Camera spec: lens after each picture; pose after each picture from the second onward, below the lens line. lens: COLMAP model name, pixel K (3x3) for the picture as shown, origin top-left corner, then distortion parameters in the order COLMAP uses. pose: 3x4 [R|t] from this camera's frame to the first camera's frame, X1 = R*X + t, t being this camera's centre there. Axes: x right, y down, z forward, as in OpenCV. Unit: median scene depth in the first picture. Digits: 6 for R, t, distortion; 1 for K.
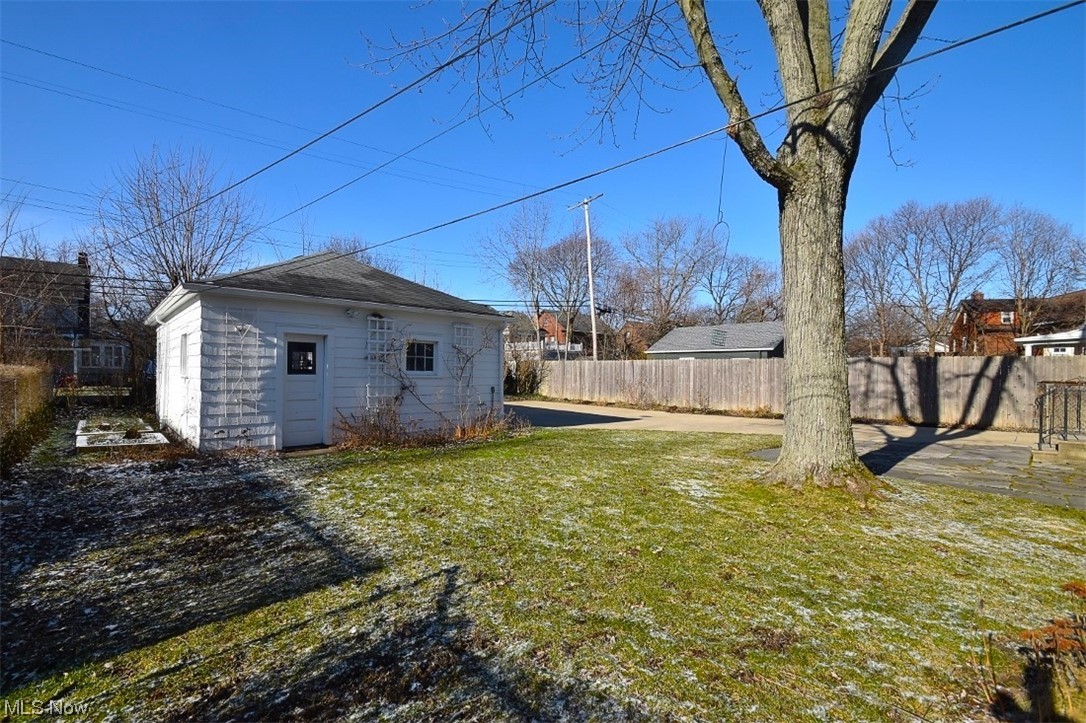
lens RADIAL K [[478.2, 0, 525.5], [0, 478.2, 378.6], [0, 0, 1]] dist [0.000129, -0.010481]
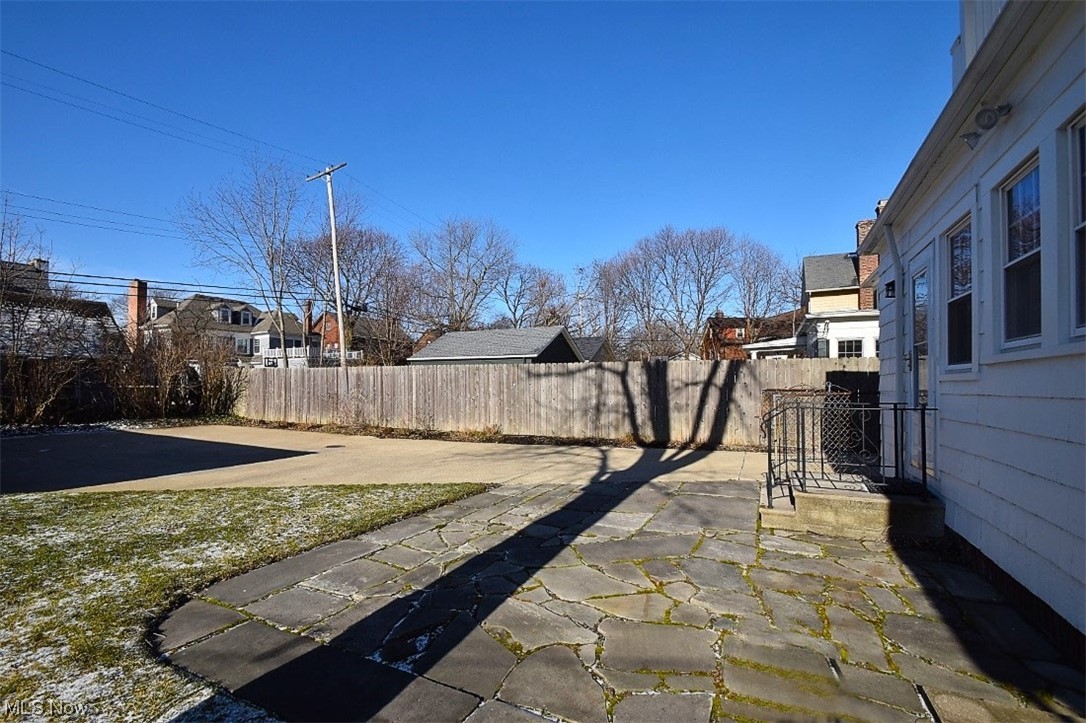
lens RADIAL K [[478.2, 0, 525.5], [0, 478.2, 378.6], [0, 0, 1]] dist [0.000129, -0.010481]
pose [[0.932906, -0.006206, 0.360067, 0.308740], [0.014080, 0.999716, -0.019249, -0.003270], [-0.359845, 0.023028, 0.932728, 0.286525]]
